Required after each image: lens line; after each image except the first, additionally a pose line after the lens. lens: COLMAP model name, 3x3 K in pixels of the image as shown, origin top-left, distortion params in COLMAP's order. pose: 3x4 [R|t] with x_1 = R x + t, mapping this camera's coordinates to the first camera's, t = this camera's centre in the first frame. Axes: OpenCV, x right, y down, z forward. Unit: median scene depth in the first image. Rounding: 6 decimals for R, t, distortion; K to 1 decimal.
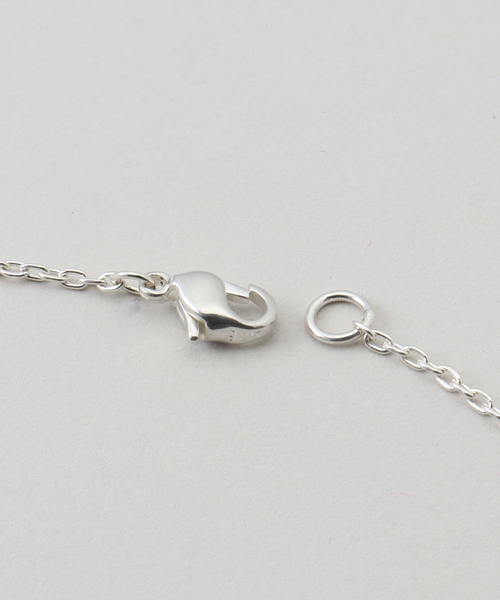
lens RADIAL K [[1541.1, 0, 250.4], [0, 1541.1, 300.1], [0, 0, 1]] dist [-0.013441, 0.000000]
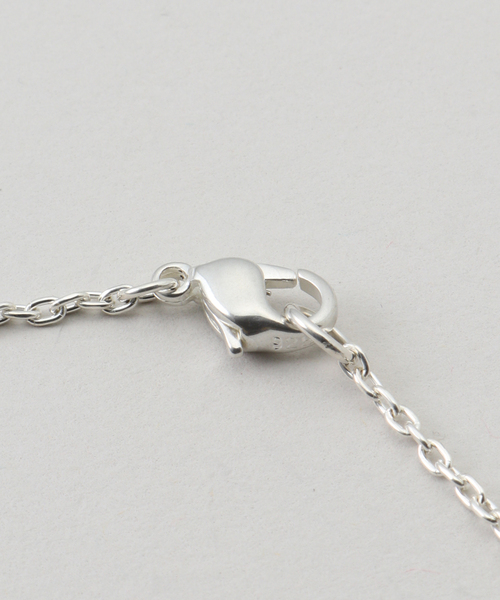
lens RADIAL K [[1541.1, 0, 239.1], [0, 1541.1, 278.8], [0, 0, 1]] dist [-0.013441, 0.000000]
pose [[0.996684, 0.026924, -0.076786, 0.061961], [-0.027667, 0.999580, -0.008631, -0.008717], [0.076521, 0.010727, 0.997010, 0.238079]]
